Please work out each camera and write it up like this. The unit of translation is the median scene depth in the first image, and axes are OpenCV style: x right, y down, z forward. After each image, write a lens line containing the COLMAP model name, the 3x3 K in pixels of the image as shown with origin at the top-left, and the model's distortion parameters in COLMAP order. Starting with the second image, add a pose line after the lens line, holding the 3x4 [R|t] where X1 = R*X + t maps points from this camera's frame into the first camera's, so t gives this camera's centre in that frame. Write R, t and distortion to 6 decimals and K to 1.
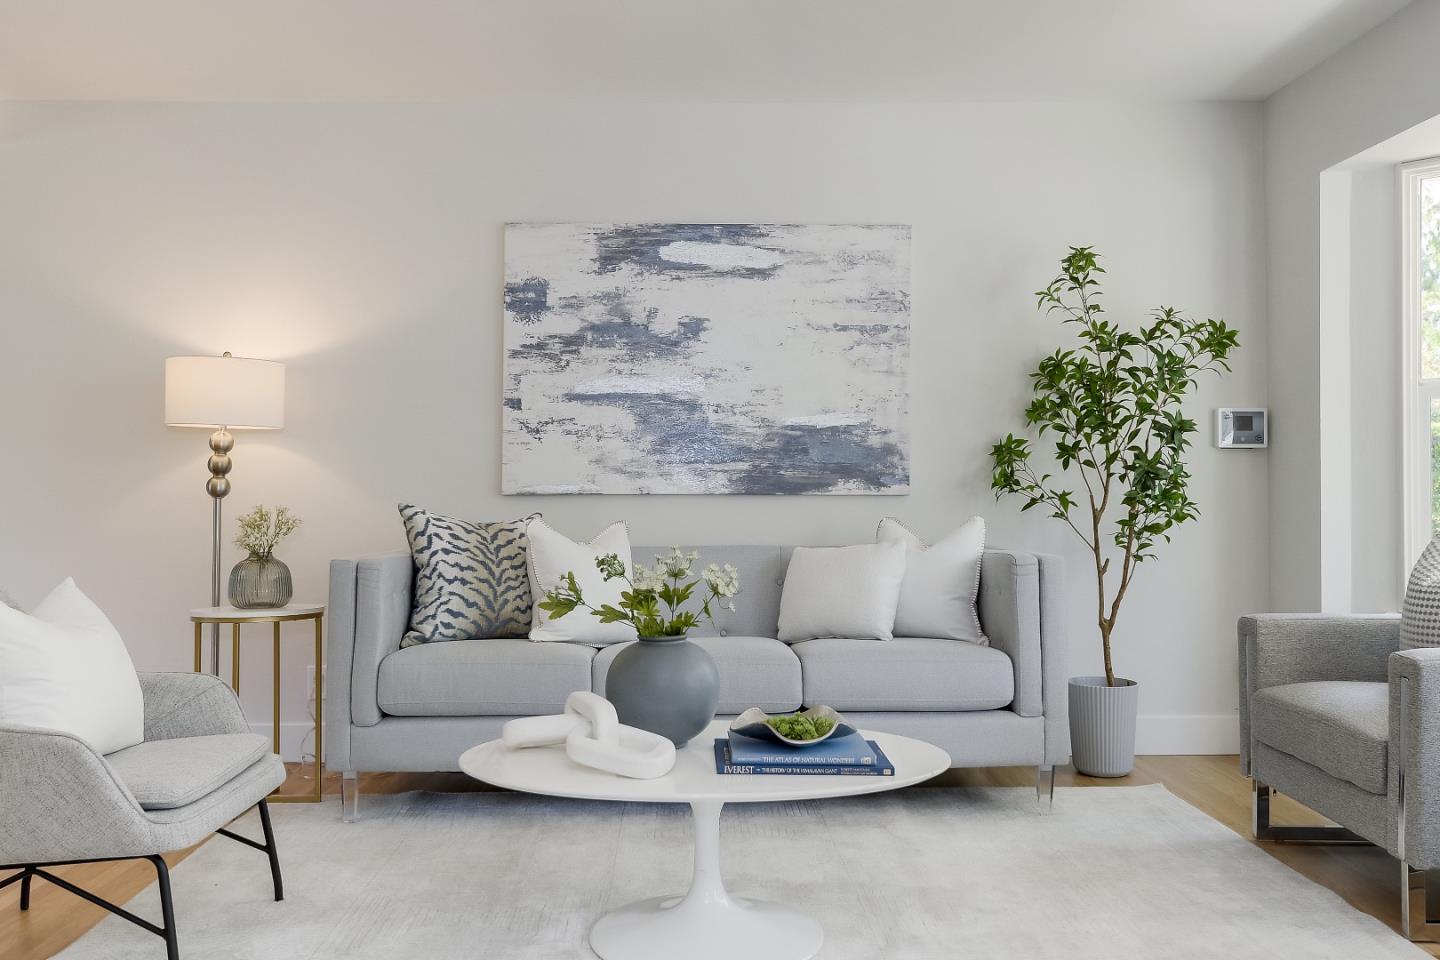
lens RADIAL K [[1214.5, 0, 726.9], [0, 1214.5, 475.7], [0, 0, 1]] dist [0.030396, -0.016366]
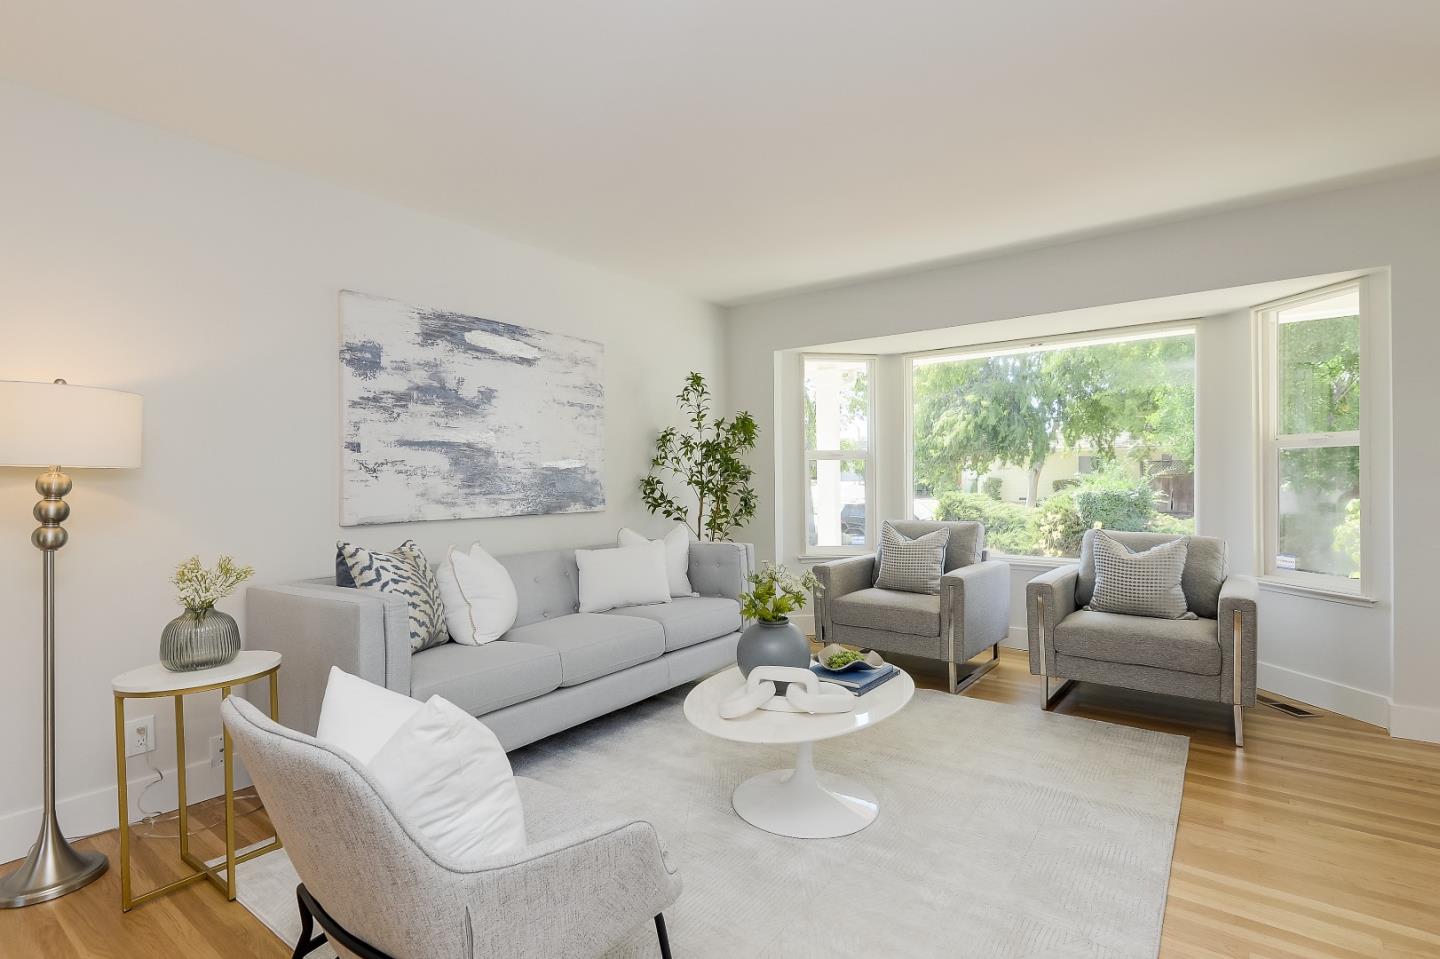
lens RADIAL K [[683.1, 0, 724.8], [0, 683.1, 482.8], [0, 0, 1]] dist [0.003027, -0.002226]
pose [[0.616059, -0.009154, 0.787647, -0.471628], [0.002108, 0.999948, 0.009972, -0.030708], [-0.787697, -0.004484, 0.616046, 0.317117]]
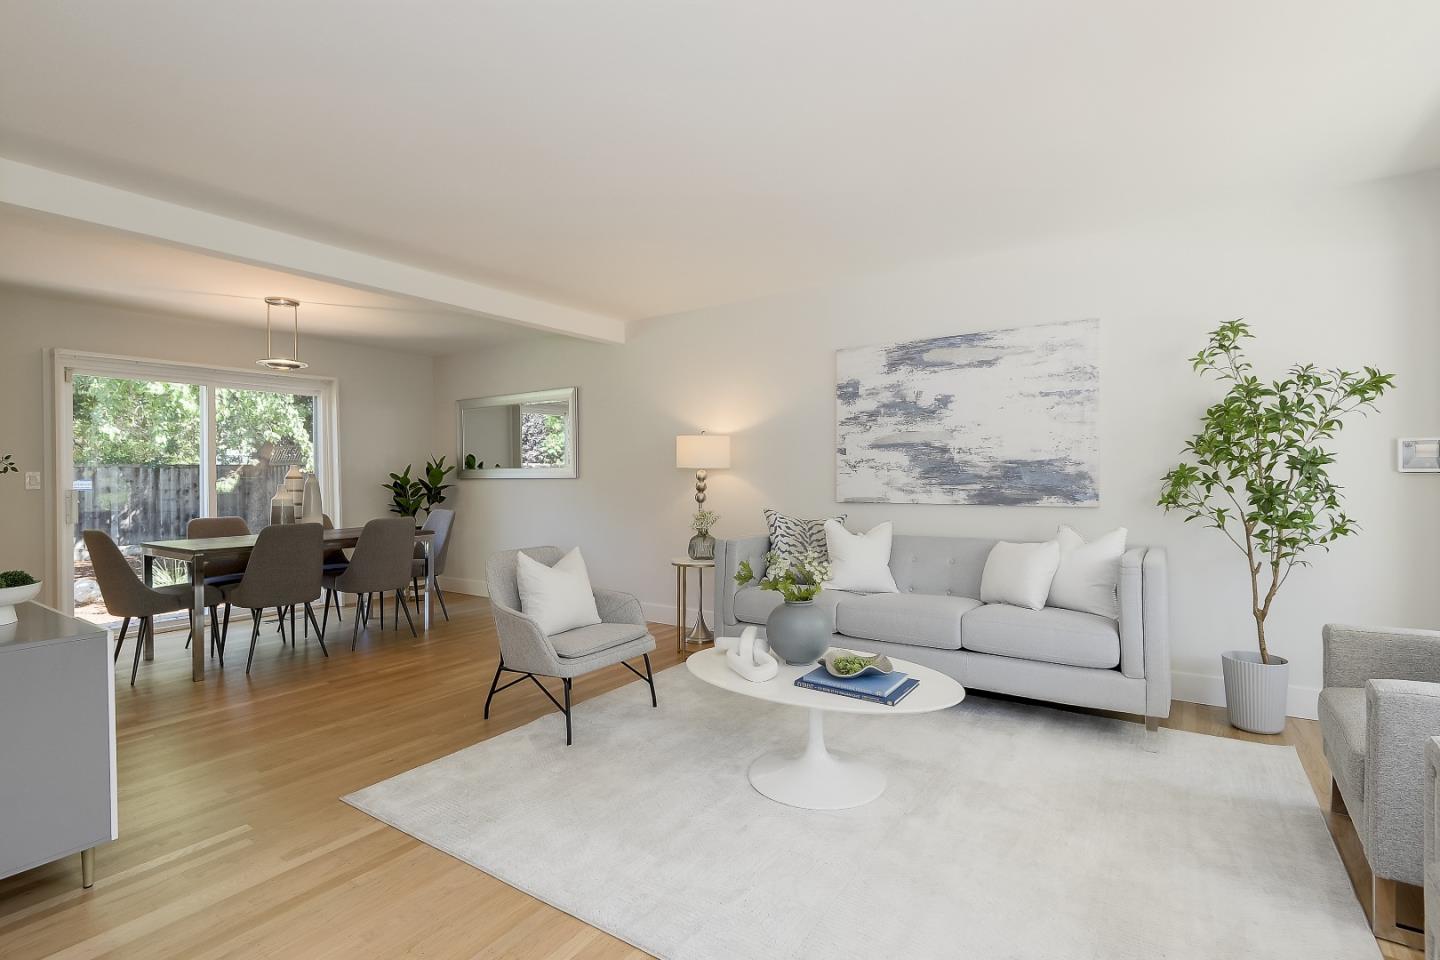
lens RADIAL K [[683.1, 0, 715.3], [0, 683.1, 473.0], [0, 0, 1]] dist [0.003027, -0.002226]
pose [[0.808099, -0.008373, -0.588988, 0.262804], [0.013912, 0.999891, 0.004873, -0.035068], [0.588883, -0.012132, 0.808127, 0.083415]]
